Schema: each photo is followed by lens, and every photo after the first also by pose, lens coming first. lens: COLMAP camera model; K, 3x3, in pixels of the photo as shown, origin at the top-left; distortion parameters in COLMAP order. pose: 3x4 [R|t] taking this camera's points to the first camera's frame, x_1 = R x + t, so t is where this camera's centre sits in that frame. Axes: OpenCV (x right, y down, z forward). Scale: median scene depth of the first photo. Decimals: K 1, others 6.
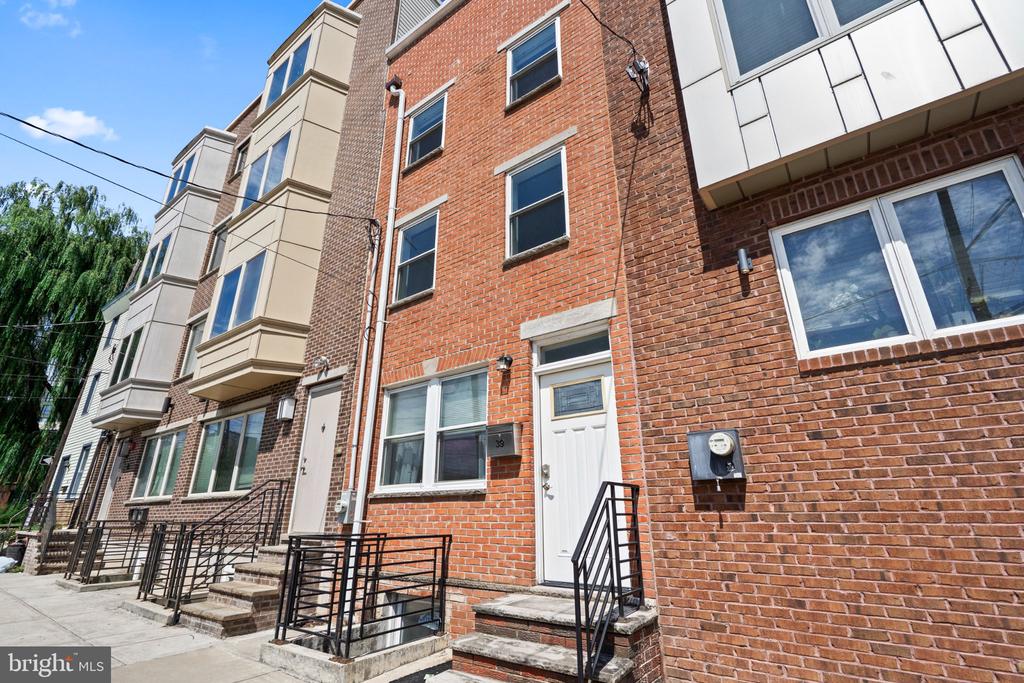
lens RADIAL K [[472.1, 0, 516.6], [0, 472.1, 329.0], [0, 0, 1]] dist [-0.007864, 0.004512]
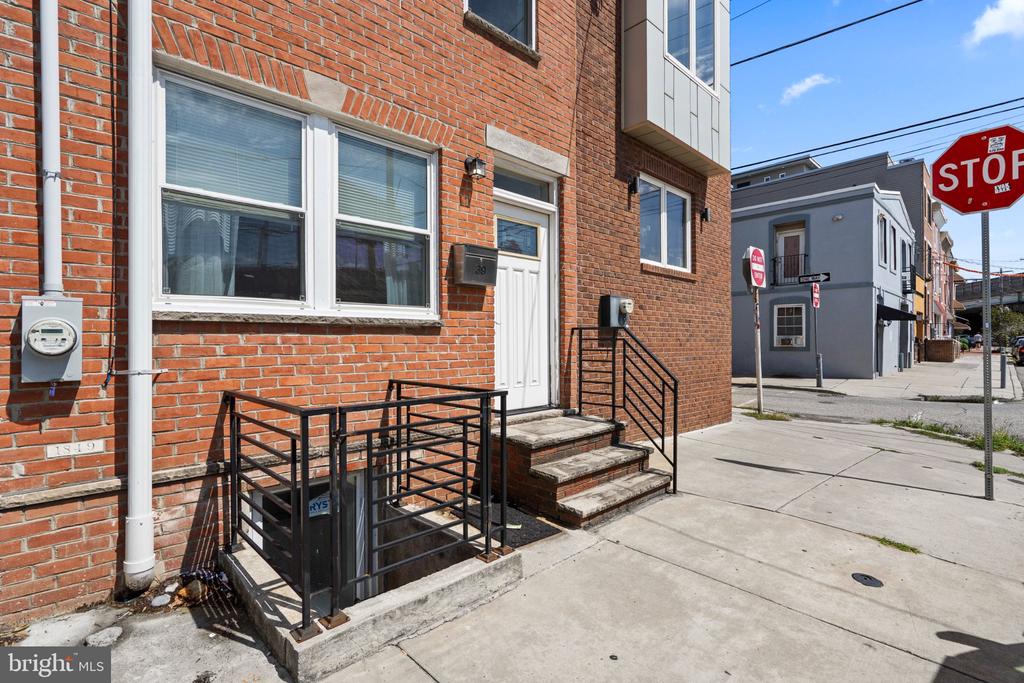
lens RADIAL K [[472.1, 0, 523.0], [0, 472.1, 335.9], [0, 0, 1]] dist [-0.007864, 0.004512]
pose [[0.159876, 0.013645, 0.987043, -0.726063], [-0.363471, 0.930468, 0.046011, 0.250578], [-0.917784, -0.366118, 0.153719, 0.675480]]
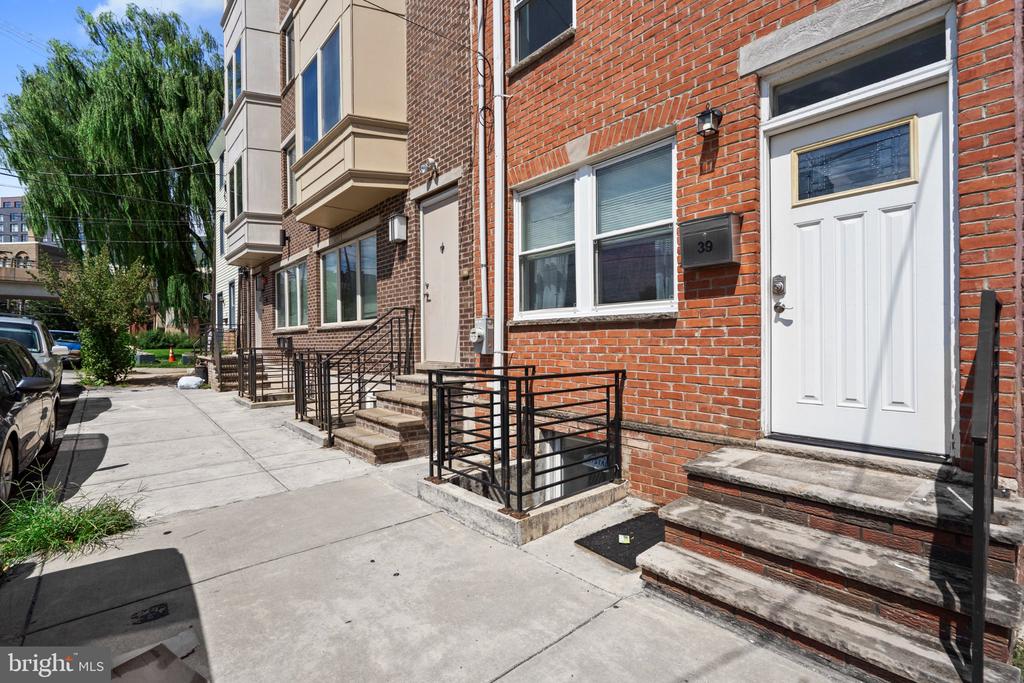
lens RADIAL K [[472.1, 0, 510.0], [0, 472.1, 342.8], [0, 0, 1]] dist [-0.007864, 0.004512]
pose [[0.975718, 0.001168, -0.219028, -0.139390], [0.080074, 0.928863, 0.361665, 0.093616], [0.203869, -0.370422, 0.906215, 0.257086]]
